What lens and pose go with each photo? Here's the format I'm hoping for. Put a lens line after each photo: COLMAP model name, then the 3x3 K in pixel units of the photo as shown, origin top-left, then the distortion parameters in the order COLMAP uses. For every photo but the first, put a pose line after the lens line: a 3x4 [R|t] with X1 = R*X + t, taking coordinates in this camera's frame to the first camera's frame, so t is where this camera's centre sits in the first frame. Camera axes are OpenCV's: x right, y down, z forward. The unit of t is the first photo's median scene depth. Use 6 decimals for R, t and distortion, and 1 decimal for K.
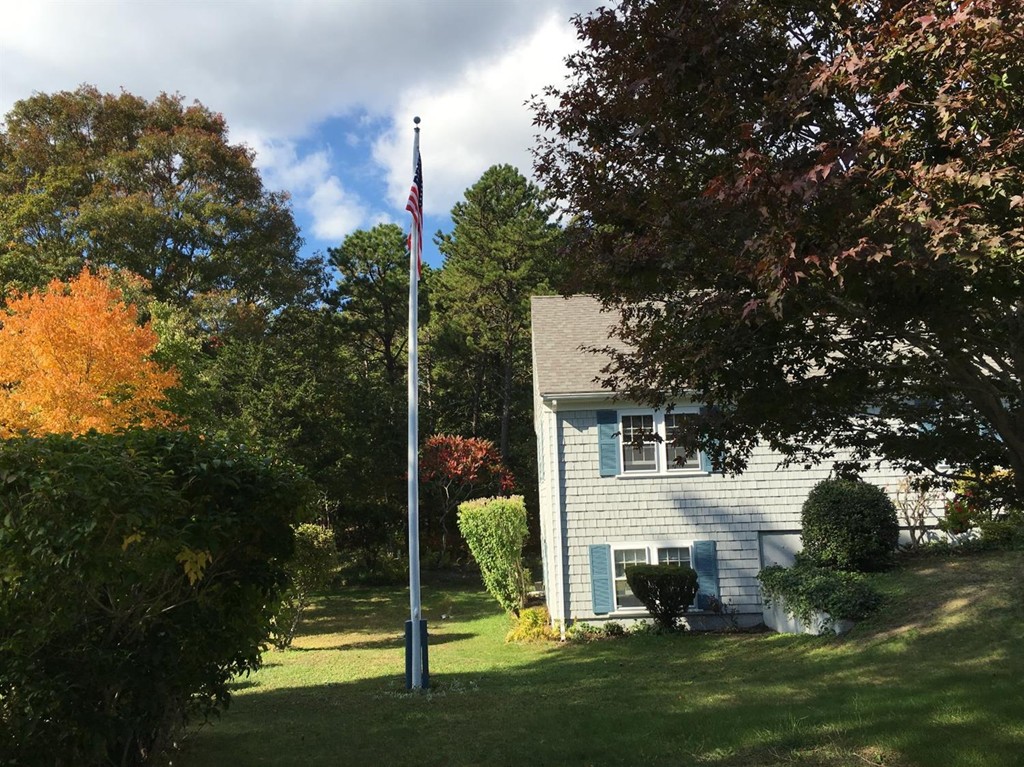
lens RADIAL K [[855.2, 0, 510.1], [0, 855.2, 381.9], [0, 0, 1]] dist [0.066262, -0.104831]
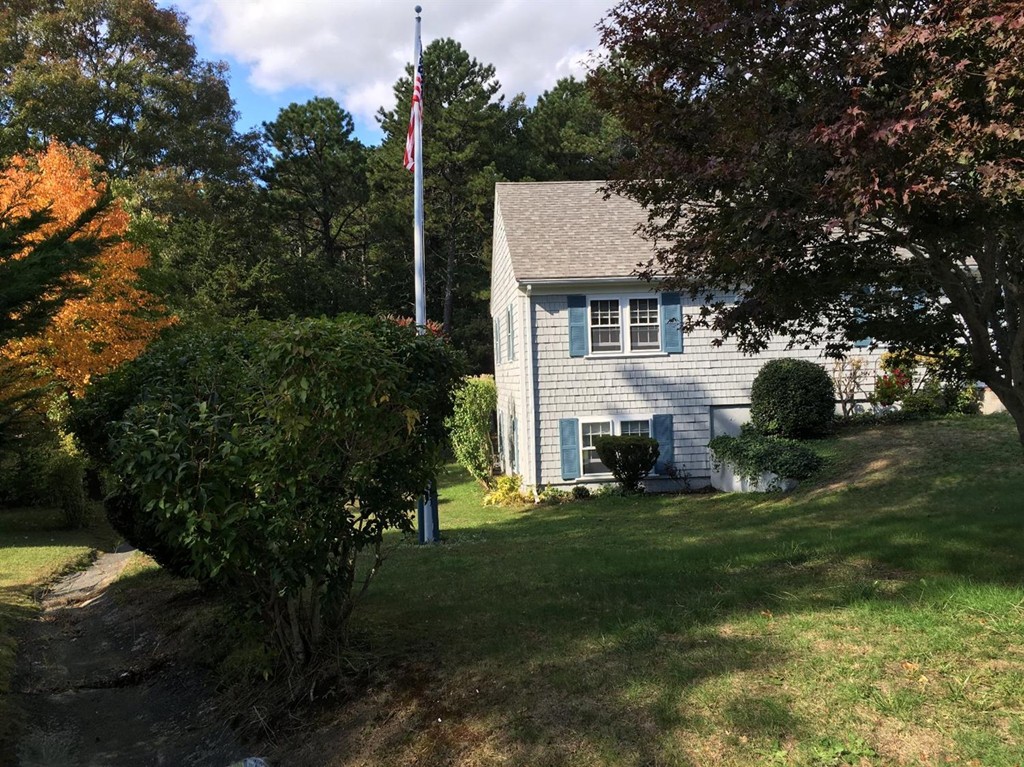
lens RADIAL K [[855.2, 0, 510.1], [0, 855.2, 381.9], [0, 0, 1]] dist [0.066262, -0.104831]
pose [[0.995053, -0.001033, 0.099336, -0.077630], [-0.012641, 0.990501, 0.136923, -0.005300], [-0.098534, -0.137502, 0.985588, -0.063632]]
